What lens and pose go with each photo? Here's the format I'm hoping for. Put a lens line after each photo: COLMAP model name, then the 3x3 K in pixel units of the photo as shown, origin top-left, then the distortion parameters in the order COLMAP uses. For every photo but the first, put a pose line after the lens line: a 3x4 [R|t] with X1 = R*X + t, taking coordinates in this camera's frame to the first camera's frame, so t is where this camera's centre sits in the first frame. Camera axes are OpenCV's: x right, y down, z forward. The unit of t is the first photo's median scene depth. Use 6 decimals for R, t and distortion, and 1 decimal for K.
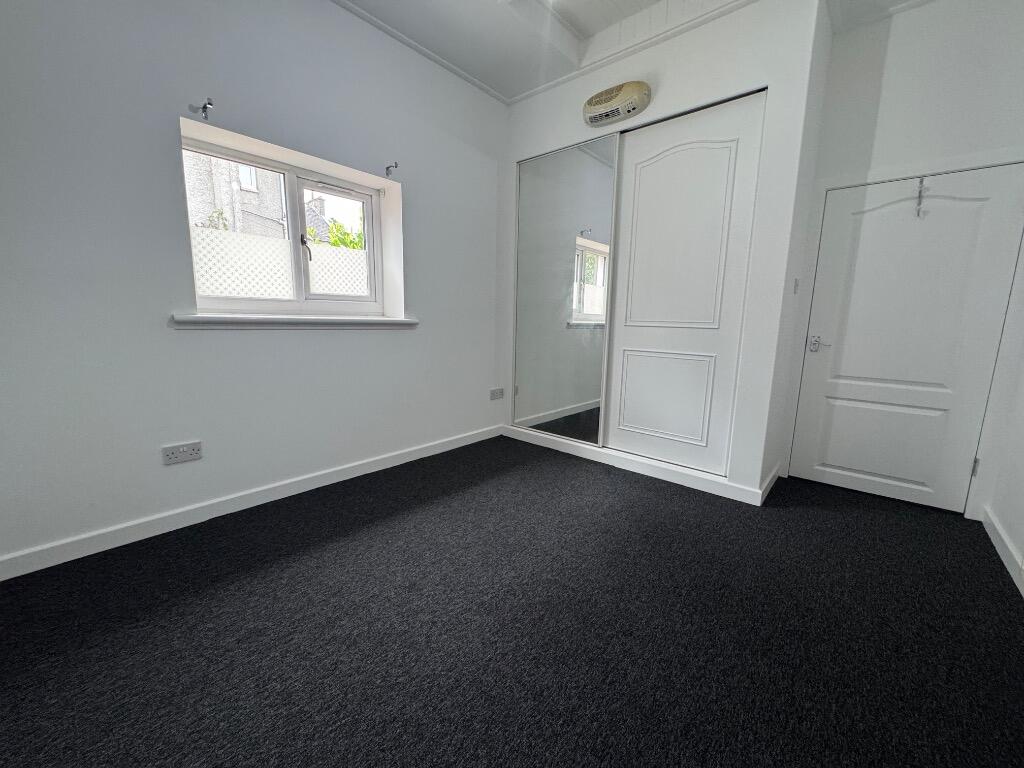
lens RADIAL K [[406.6, 0, 512.0], [0, 406.6, 384.0], [0, 0, 1]] dist [-0.002616, -0.000123]
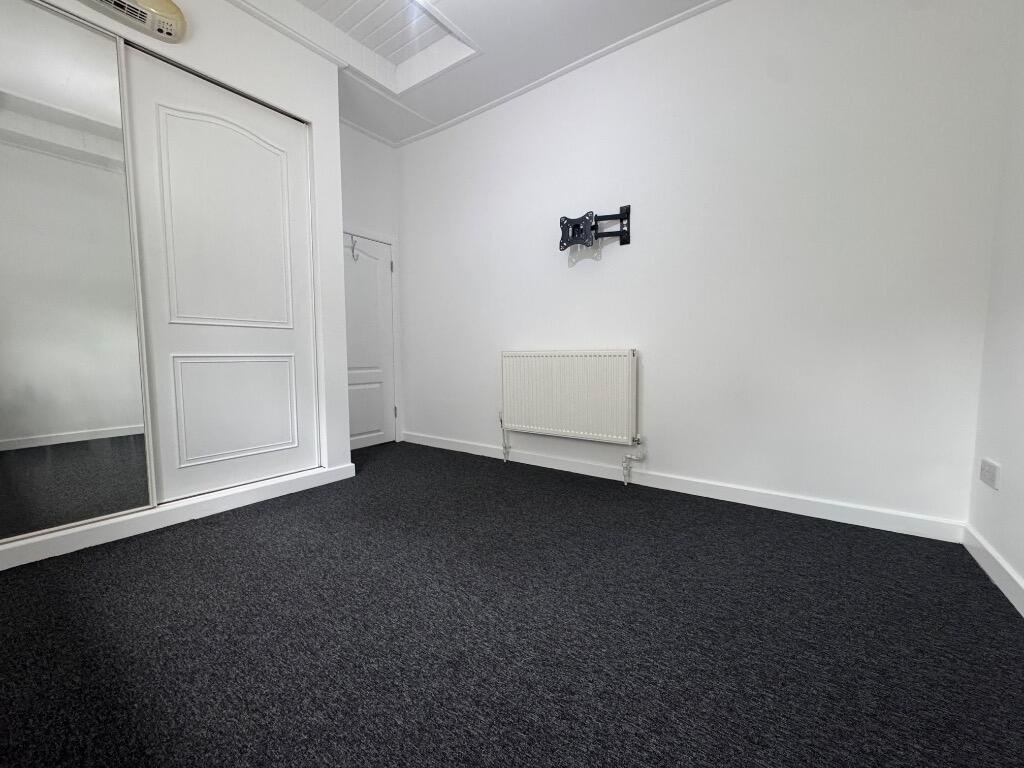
lens RADIAL K [[406.6, 0, 512.0], [0, 406.6, 384.0], [0, 0, 1]] dist [-0.002616, -0.000123]
pose [[-0.089598, -0.098166, 0.991128, -0.590673], [0.158272, 0.981082, 0.111479, -0.027239], [-0.983322, 0.166856, -0.072366, 0.567193]]
